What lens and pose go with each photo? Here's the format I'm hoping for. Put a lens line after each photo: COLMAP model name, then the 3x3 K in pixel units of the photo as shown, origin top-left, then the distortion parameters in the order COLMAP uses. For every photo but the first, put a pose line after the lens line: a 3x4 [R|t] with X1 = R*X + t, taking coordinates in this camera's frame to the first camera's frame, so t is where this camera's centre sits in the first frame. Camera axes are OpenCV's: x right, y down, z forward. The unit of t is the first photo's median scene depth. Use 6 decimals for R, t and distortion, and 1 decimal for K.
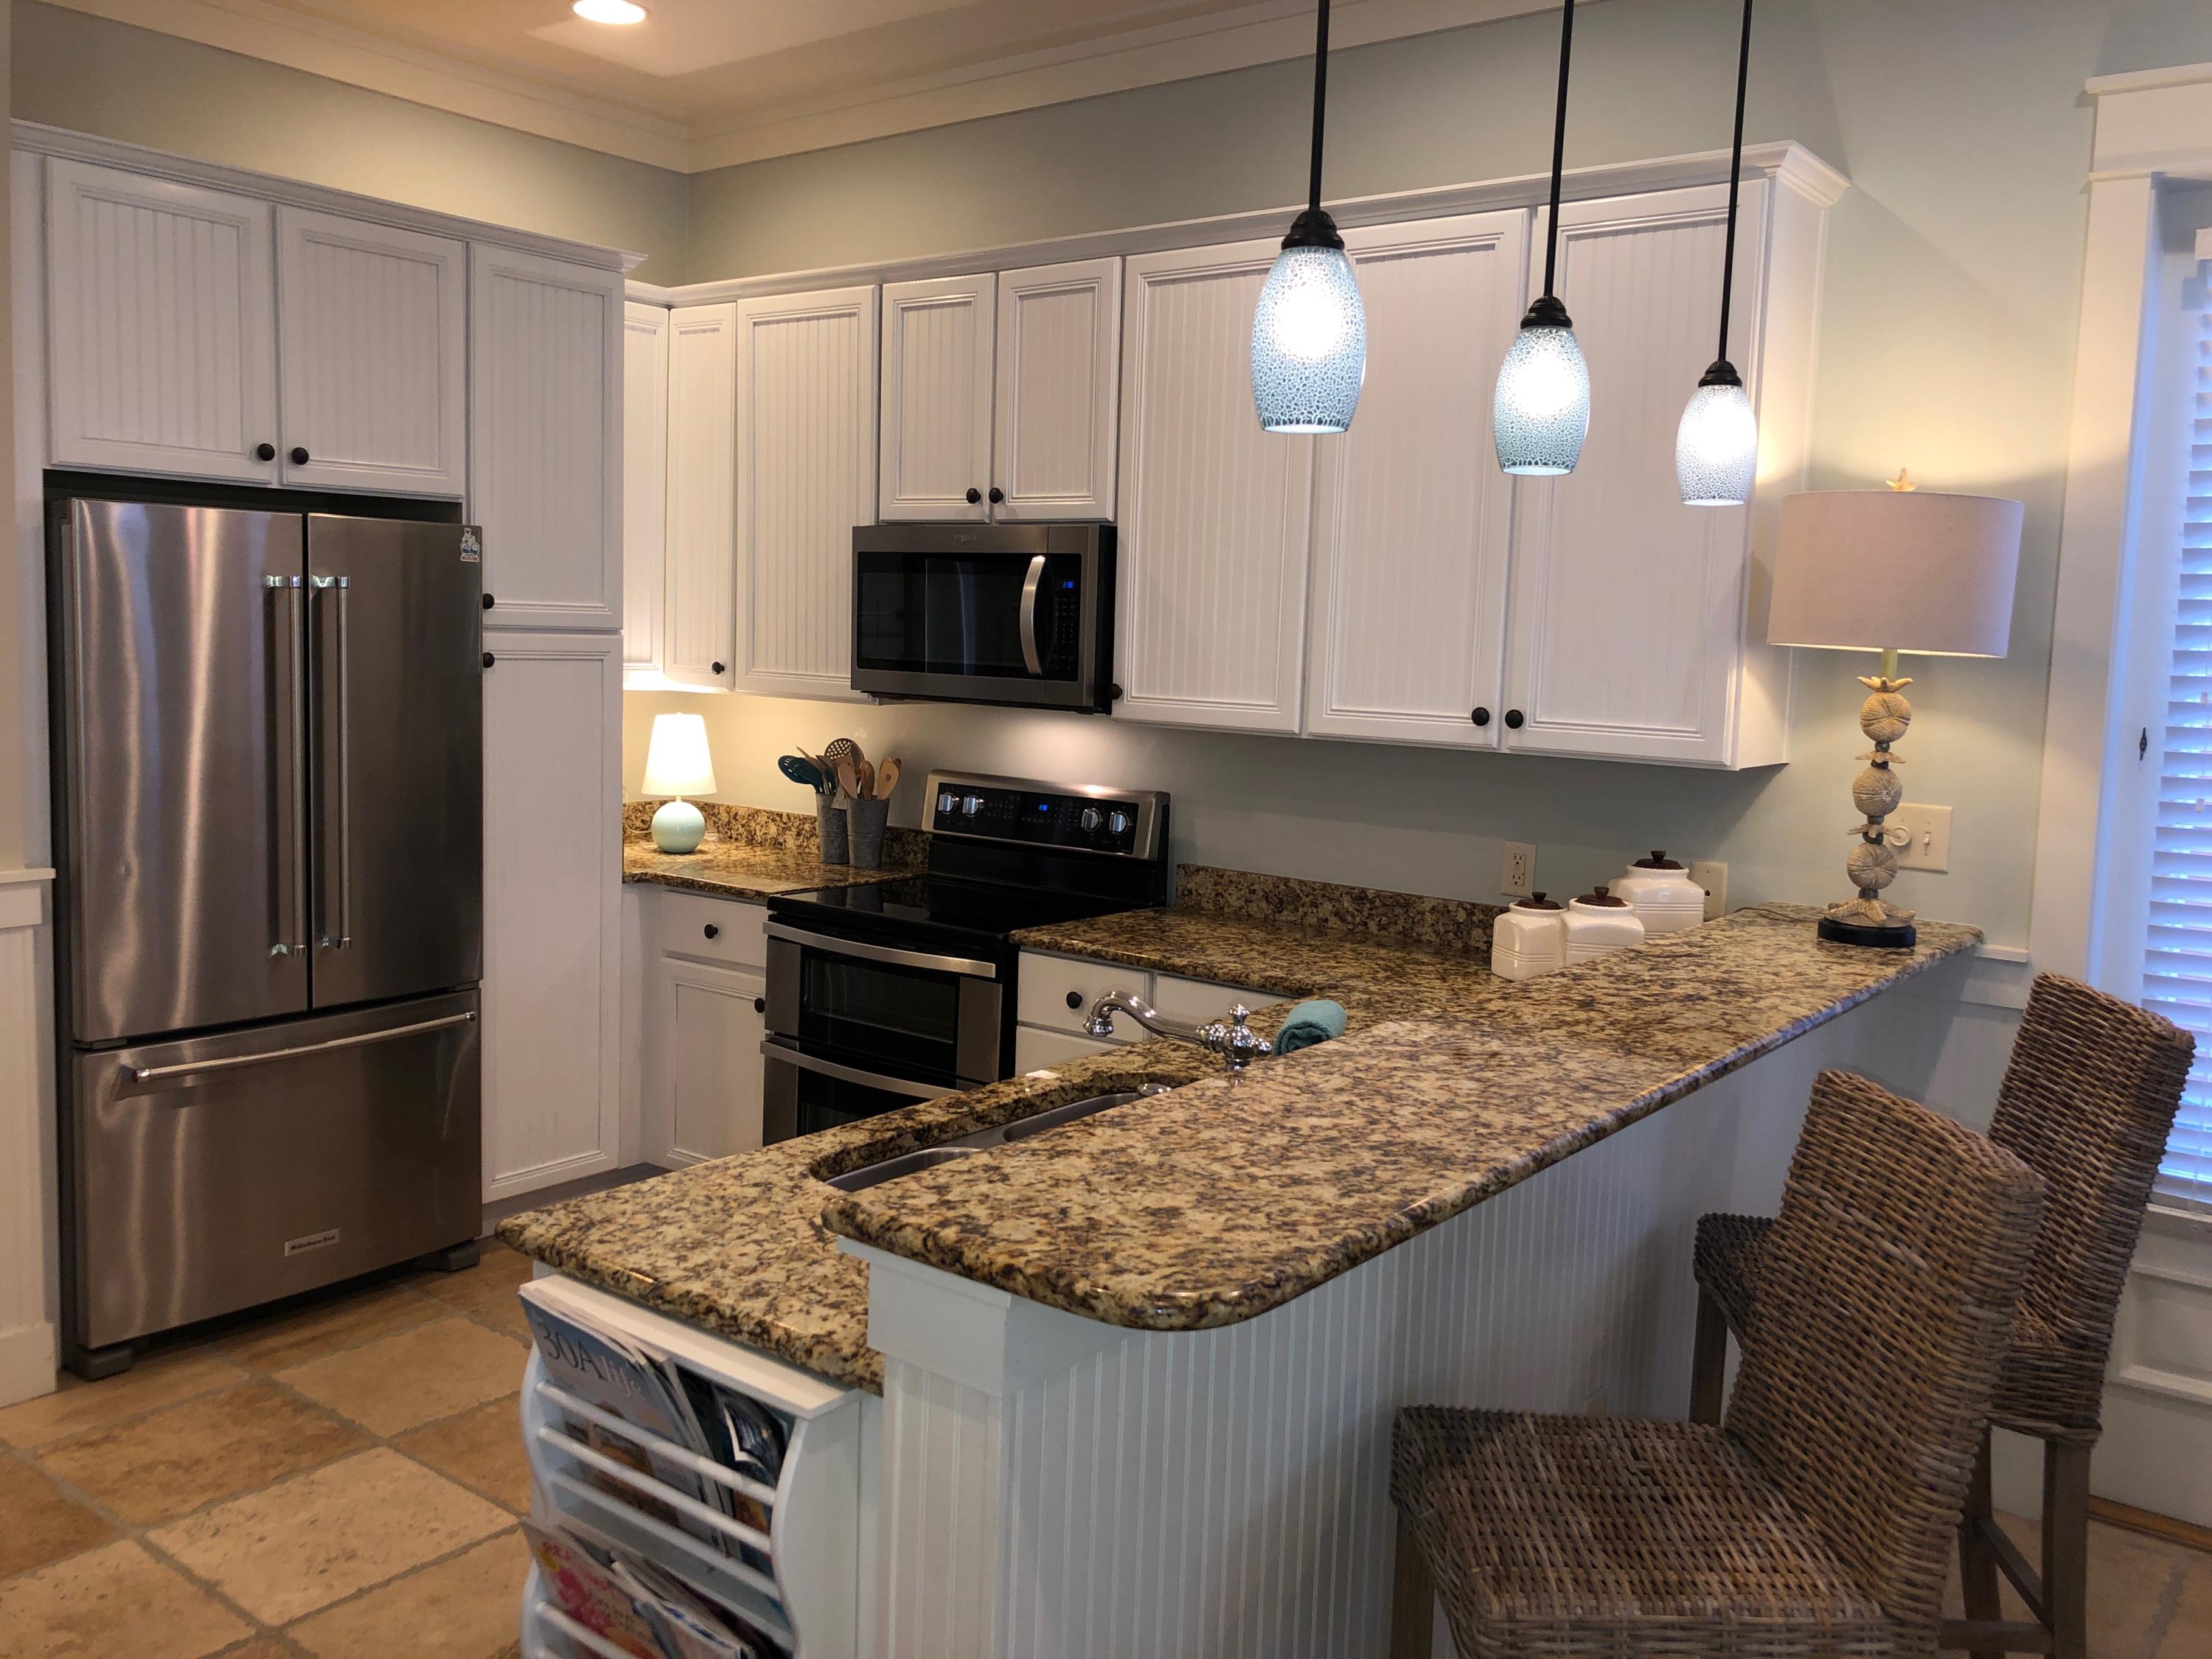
lens RADIAL K [[1876.3, 0, 1112.9], [0, 1876.3, 809.0], [0, 0, 1]] dist [0.051782, -0.082284]
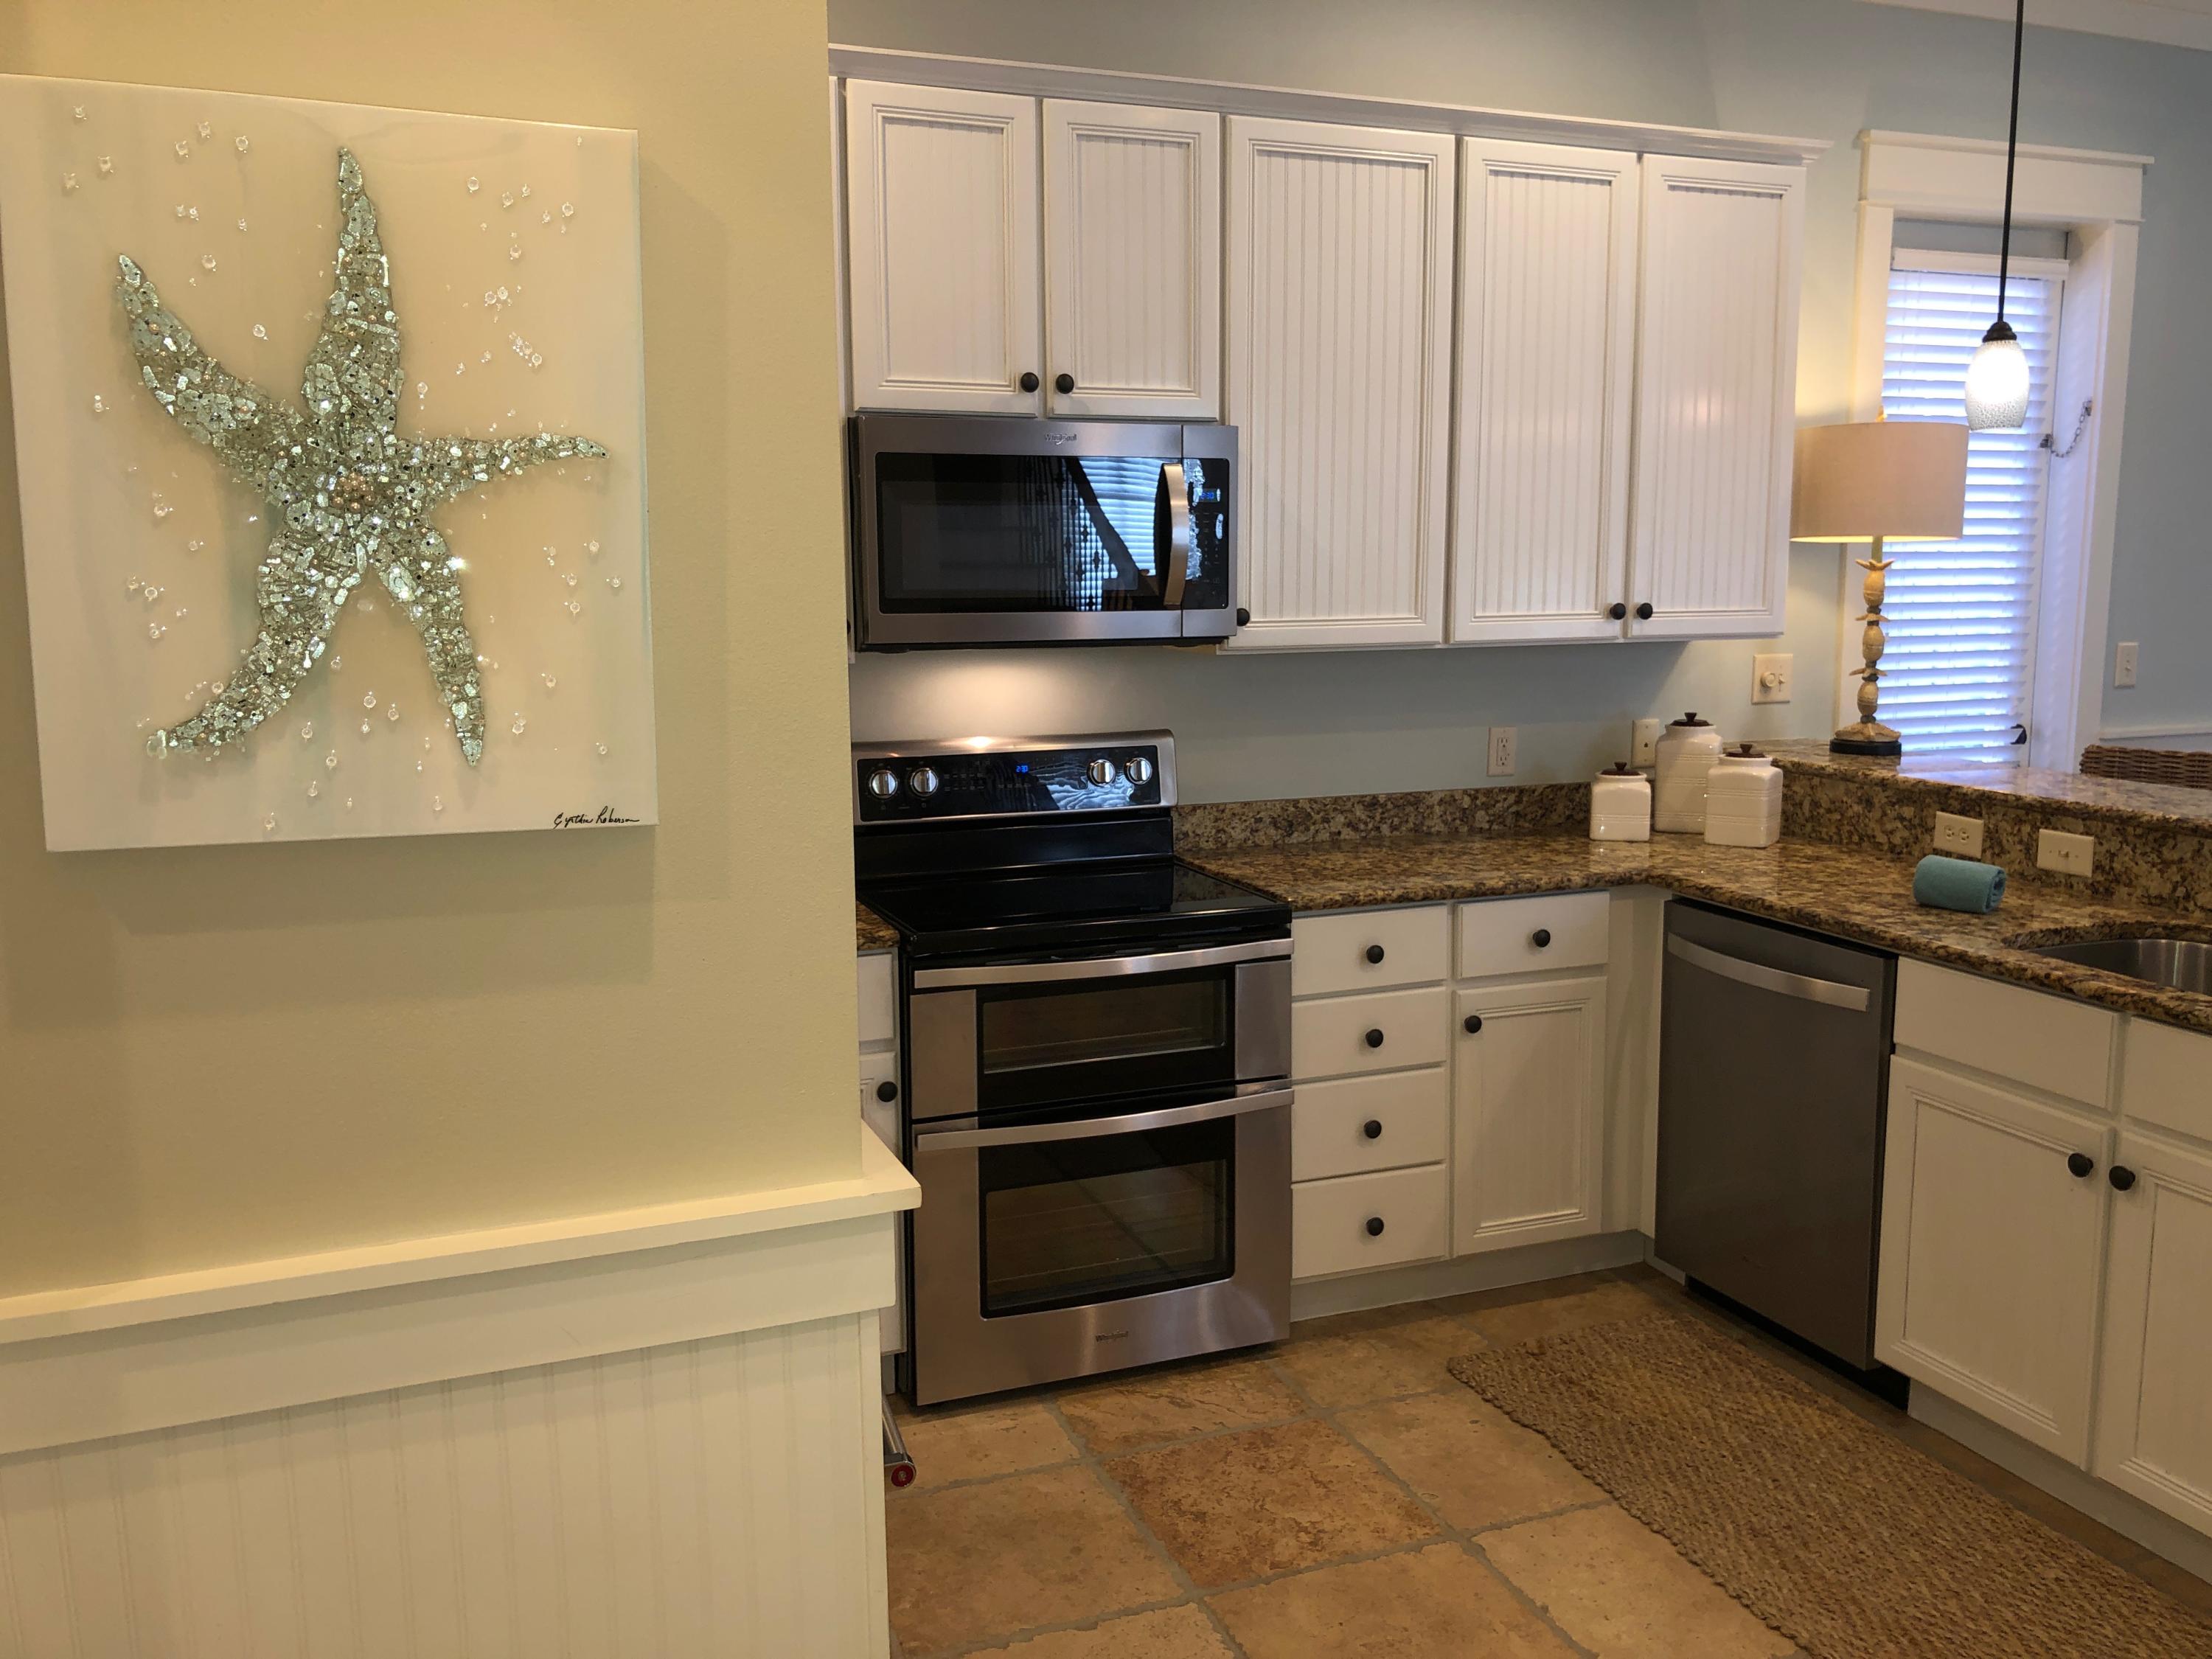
lens RADIAL K [[1876.3, 0, 1112.9], [0, 1876.3, 809.0], [0, 0, 1]] dist [0.051782, -0.082284]
pose [[0.476566, -0.153111, 0.865703, -0.809613], [0.106264, 0.987530, 0.116160, -0.082432], [-0.872693, 0.036635, 0.486894, 0.625435]]
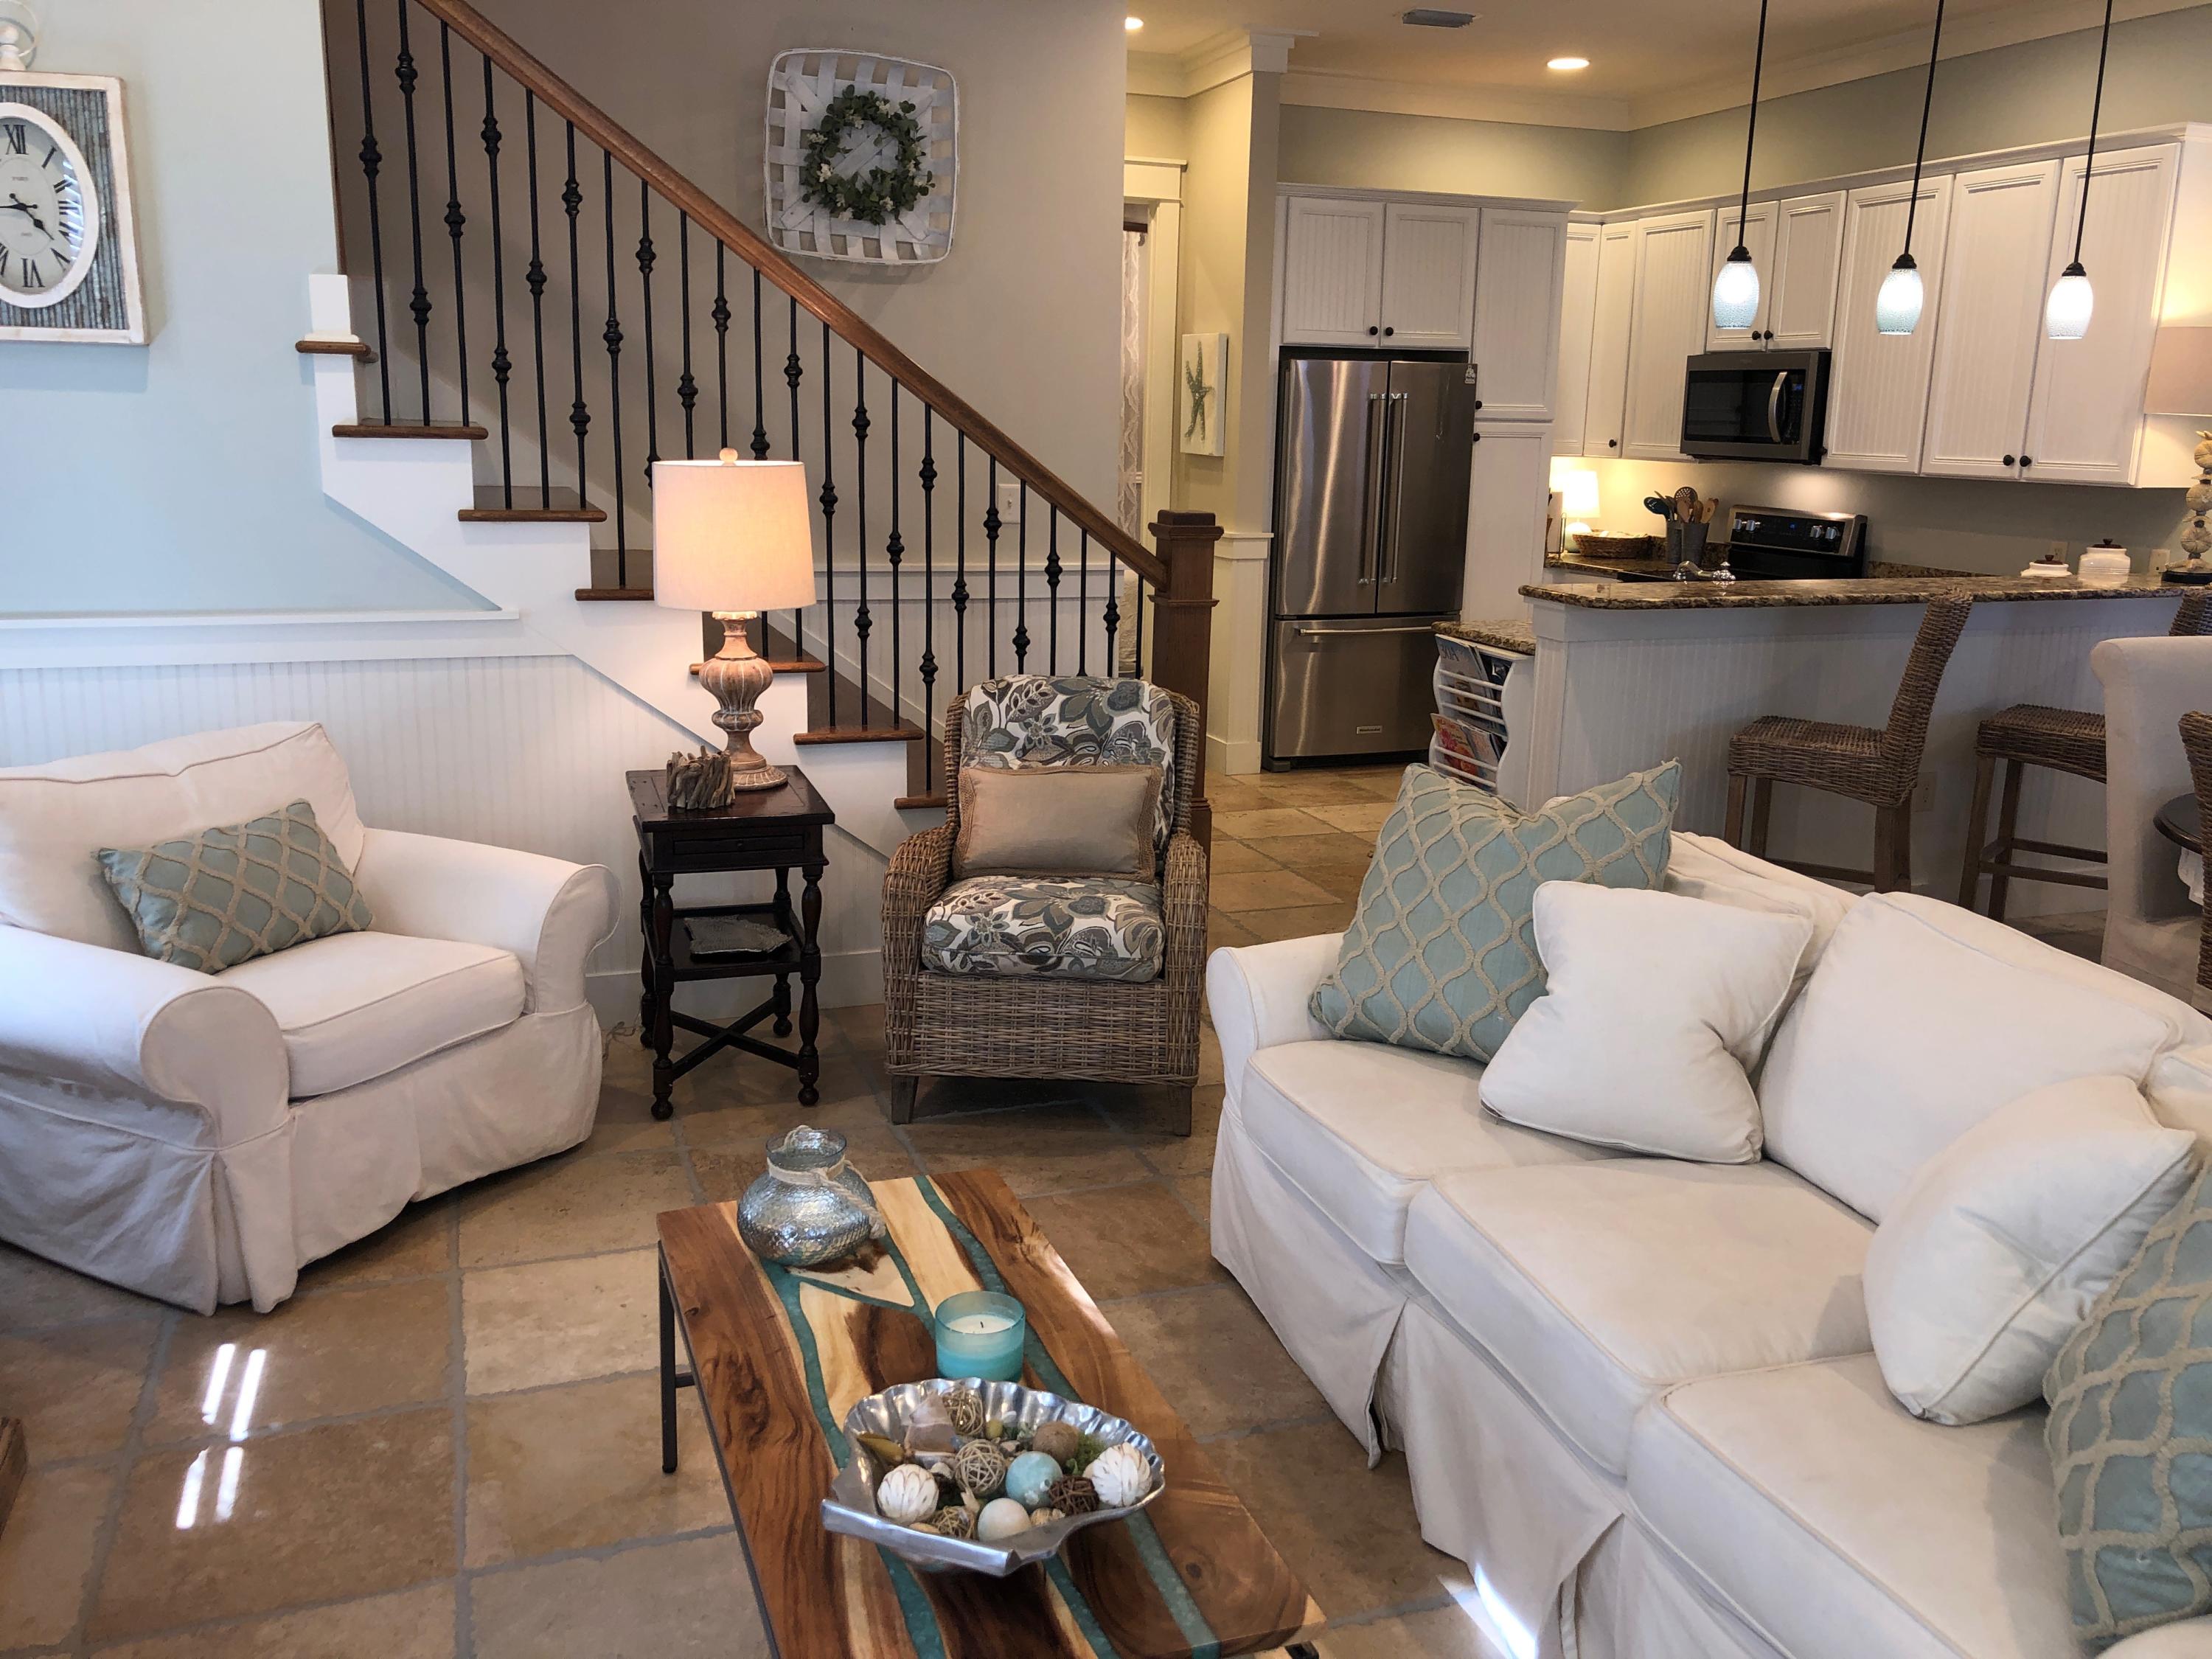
lens RADIAL K [[1841.2, 0, 1106.0], [0, 1841.2, 829.5], [0, 0, 1]] dist [0.017809, 0.006922]
pose [[0.850403, 0.102692, -0.516013, 0.350912], [-0.044297, 0.991259, 0.124268, 0.098788], [0.524264, -0.082820, 0.847519, -0.797726]]
